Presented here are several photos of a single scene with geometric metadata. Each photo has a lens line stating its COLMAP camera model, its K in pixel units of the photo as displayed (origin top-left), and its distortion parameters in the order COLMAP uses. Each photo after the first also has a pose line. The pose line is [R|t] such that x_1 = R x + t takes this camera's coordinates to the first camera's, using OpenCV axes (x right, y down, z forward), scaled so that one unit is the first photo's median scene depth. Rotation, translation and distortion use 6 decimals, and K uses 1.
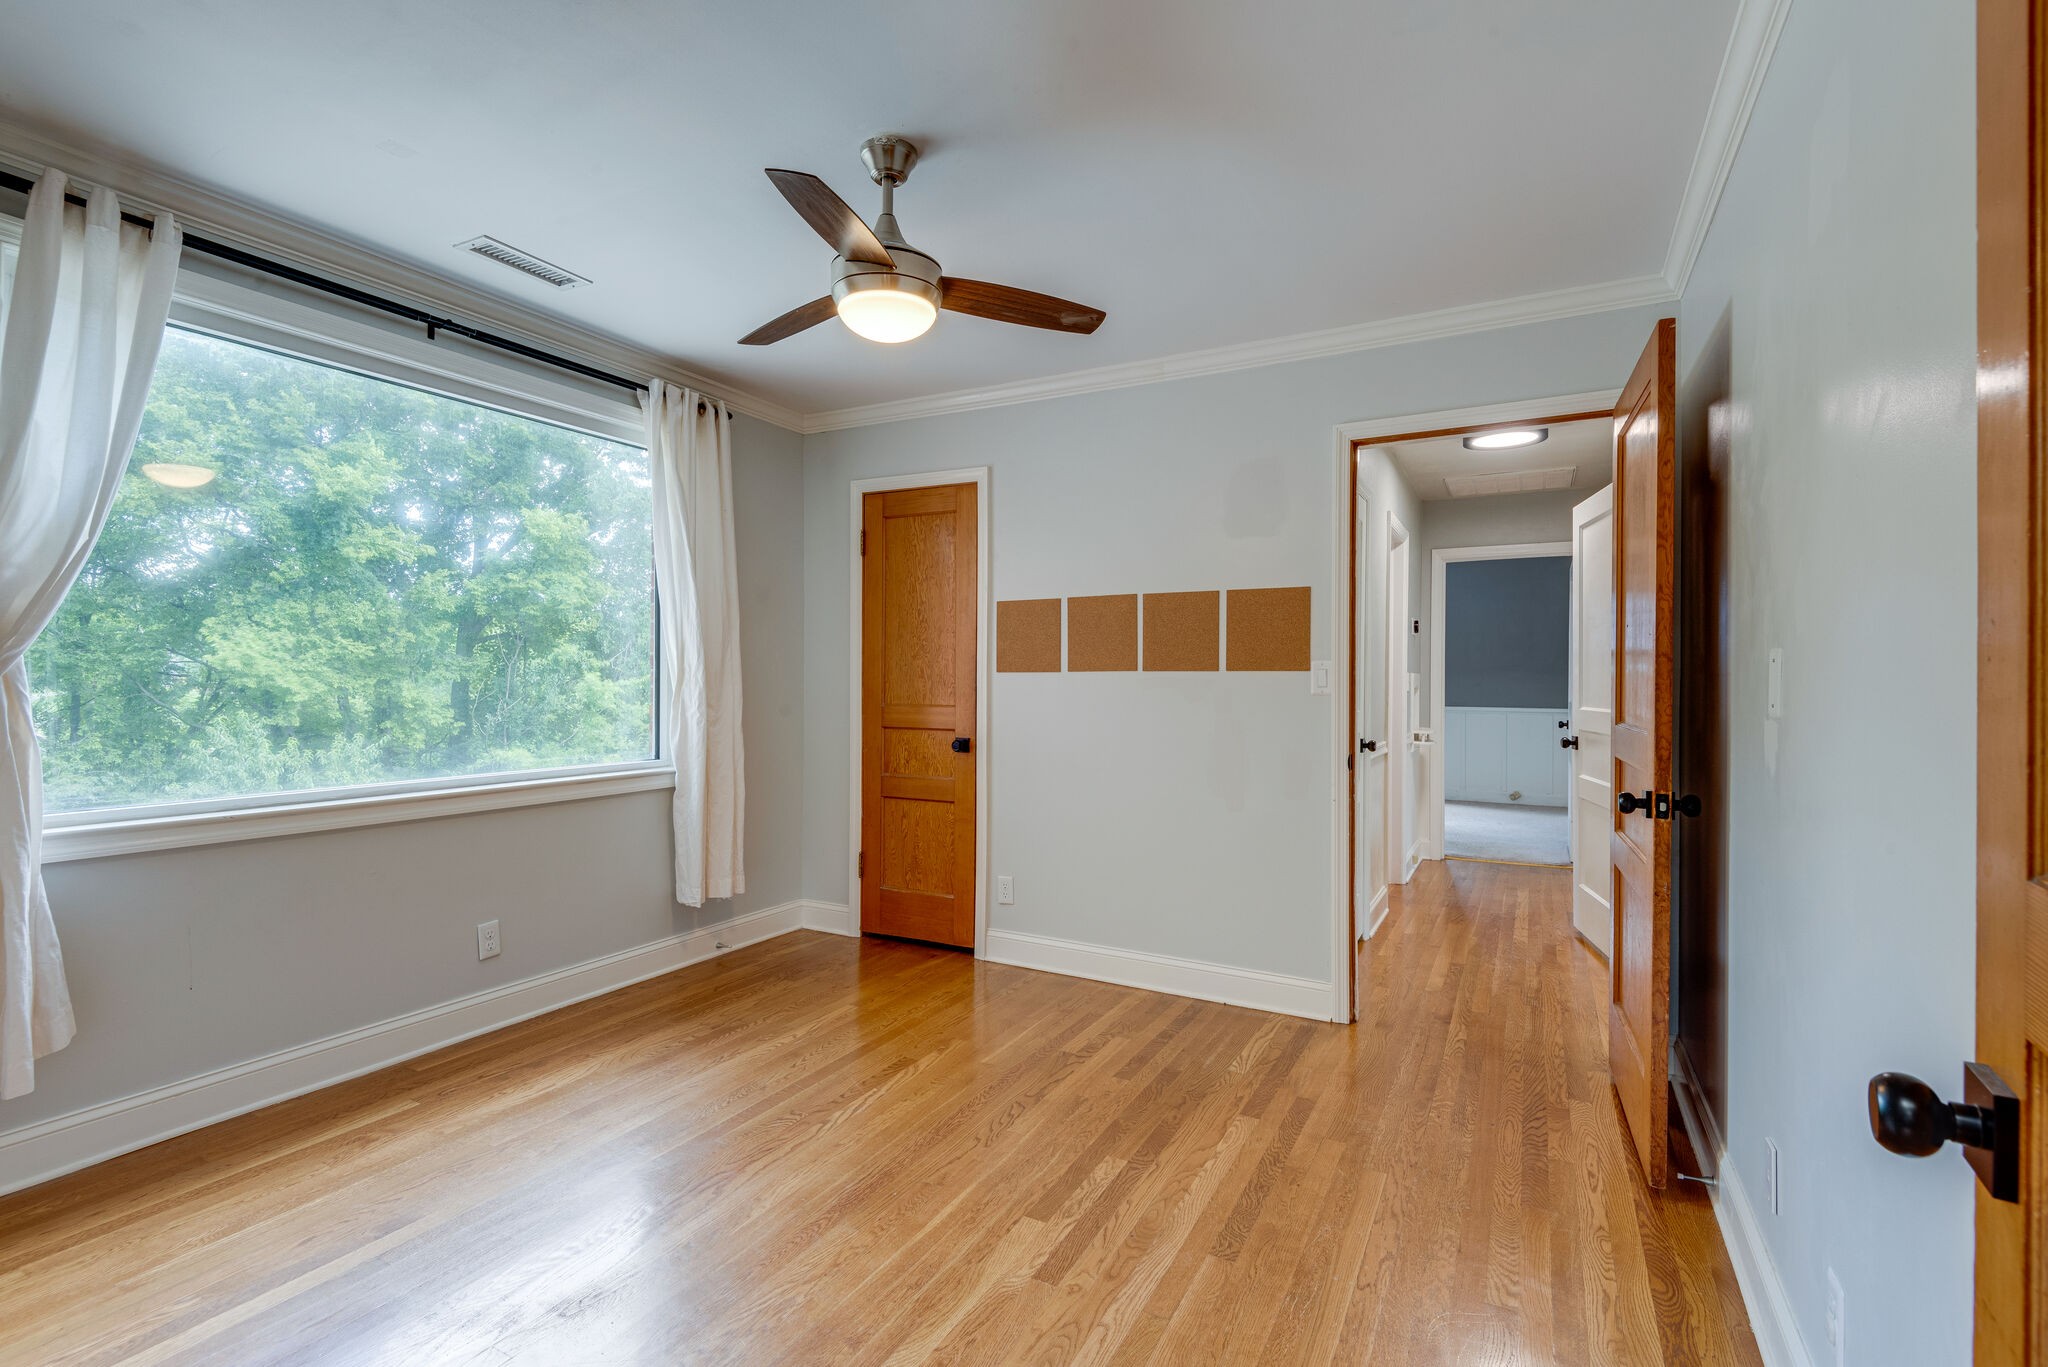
lens RADIAL K [[982.1, 0, 1027.9], [0, 982.1, 684.5], [0, 0, 1]] dist [-0.002794, 0.000145]
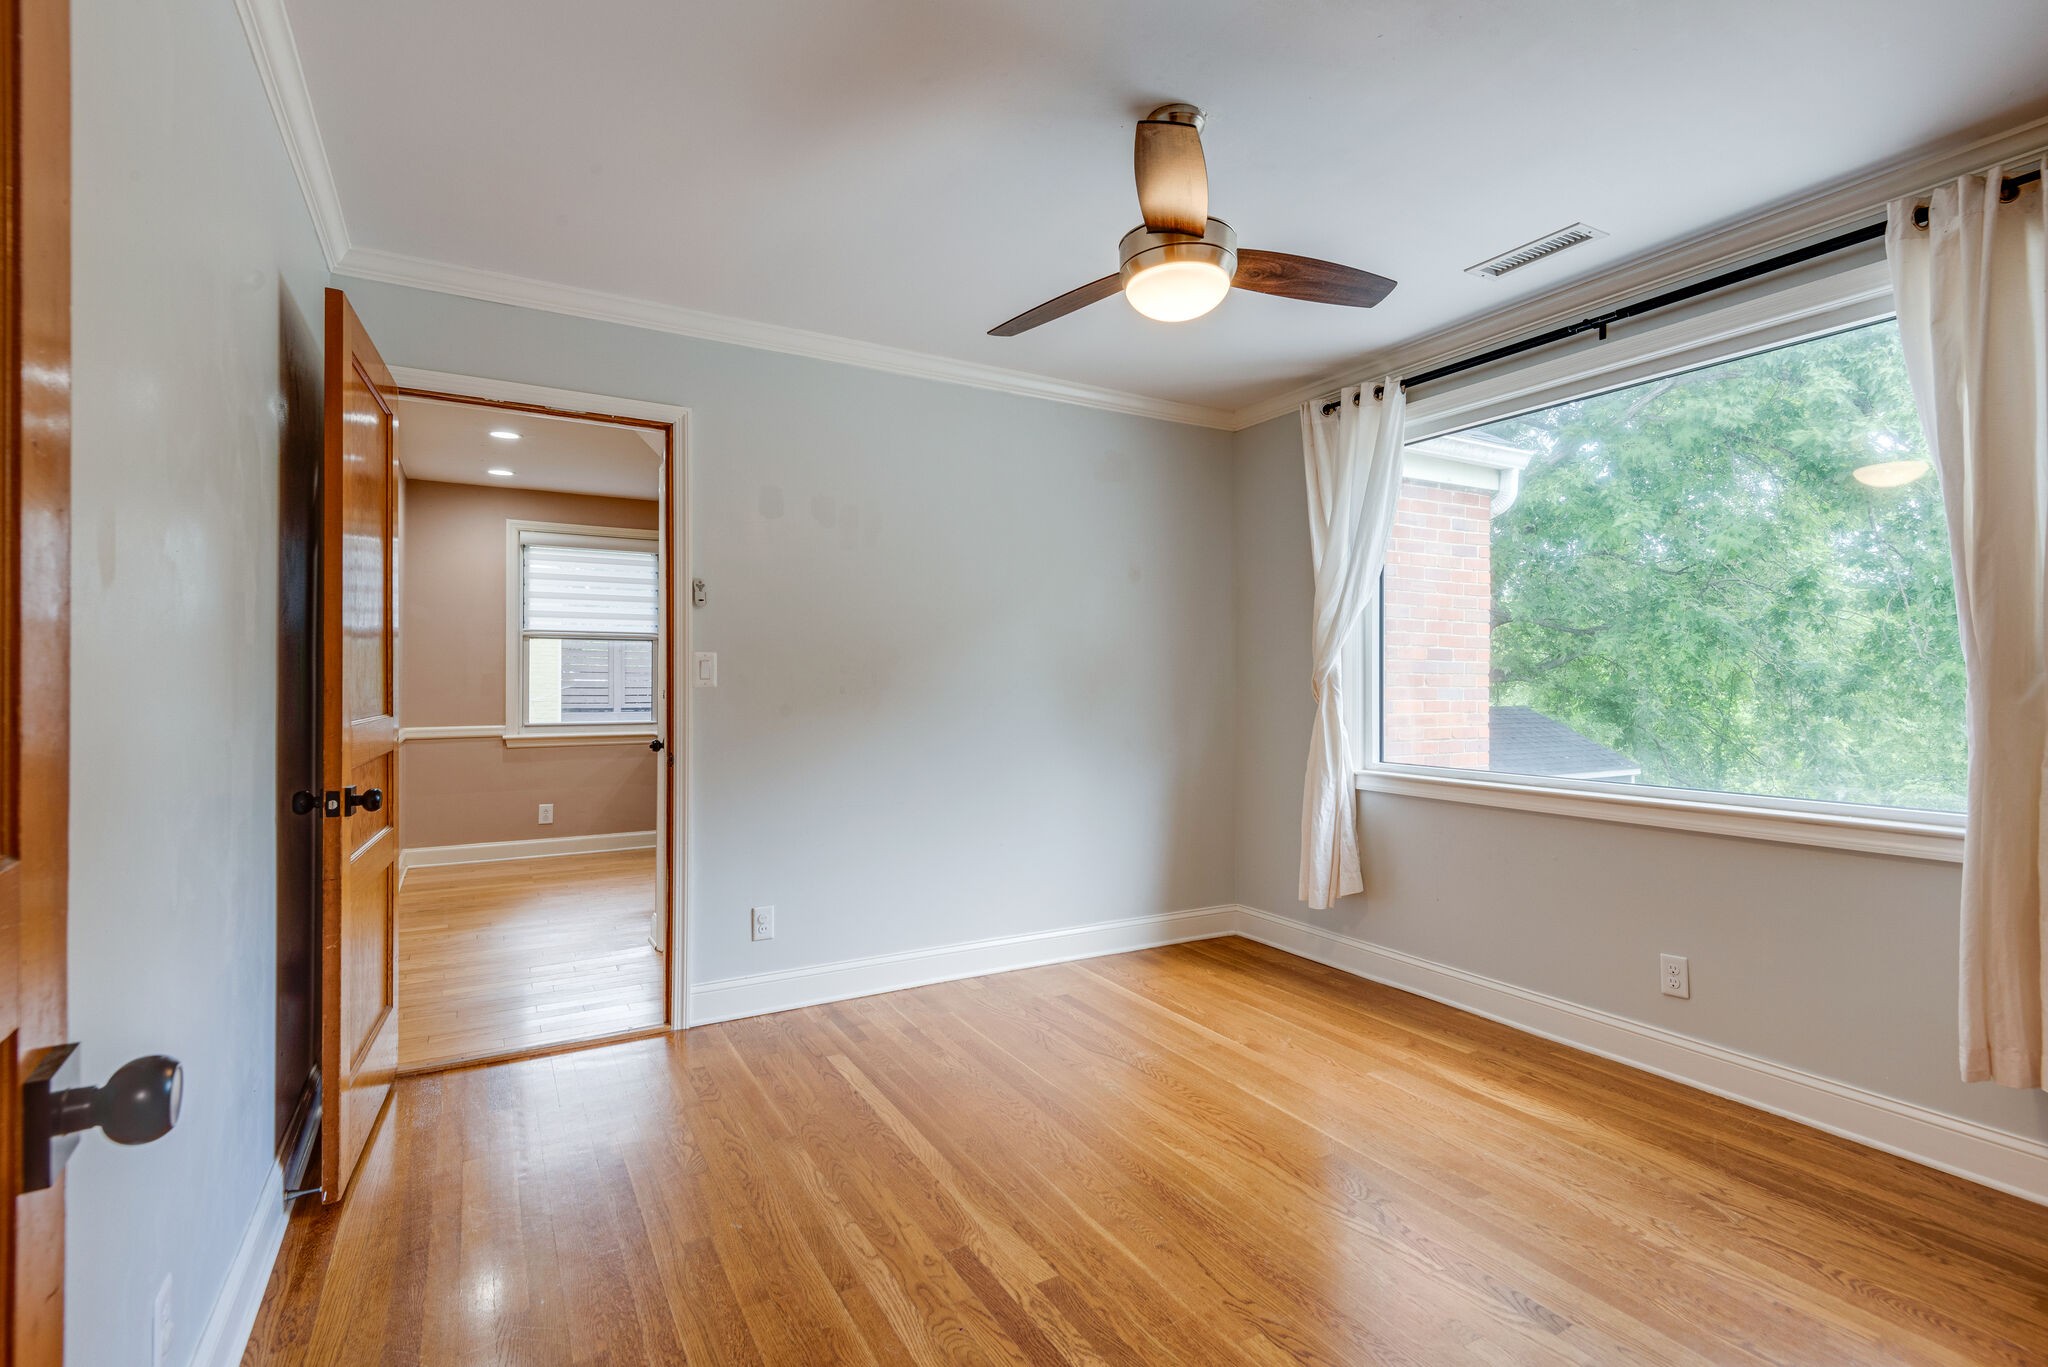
lens RADIAL K [[1040.8, 0, 1037.0], [0, 1040.8, 683.5], [0, 0, 1]] dist [0.019631, -0.000718]
pose [[-0.565230, -0.003189, -0.824927, 0.708495], [-0.005889, 0.999983, 0.000170, 0.000101], [0.824912, 0.004954, -0.565239, 1.349502]]
